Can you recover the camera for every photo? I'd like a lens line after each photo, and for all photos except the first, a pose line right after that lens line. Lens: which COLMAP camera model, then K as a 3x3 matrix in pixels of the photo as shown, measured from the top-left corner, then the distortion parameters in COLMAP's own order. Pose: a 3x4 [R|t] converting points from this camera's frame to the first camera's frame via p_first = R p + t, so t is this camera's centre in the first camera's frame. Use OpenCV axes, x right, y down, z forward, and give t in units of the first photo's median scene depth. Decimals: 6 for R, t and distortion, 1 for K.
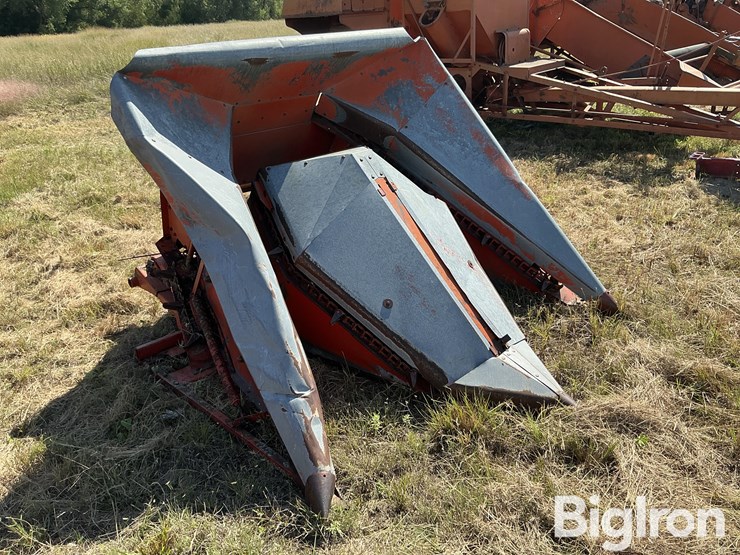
lens RADIAL K [[619.2, 0, 369.0], [0, 619.2, 275.7], [0, 0, 1]] dist [0.124753, -0.268076]
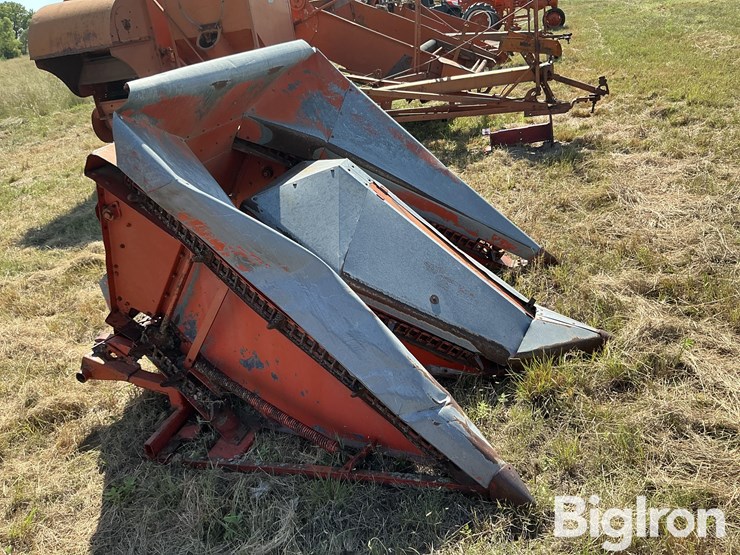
lens RADIAL K [[619.2, 0, 369.0], [0, 619.2, 275.7], [0, 0, 1]] dist [0.124753, -0.268076]
pose [[0.870957, -0.255345, 0.419802, -0.419437], [0.270303, 0.962460, 0.024624, -0.040098], [-0.410331, 0.092027, 0.907282, 0.114471]]
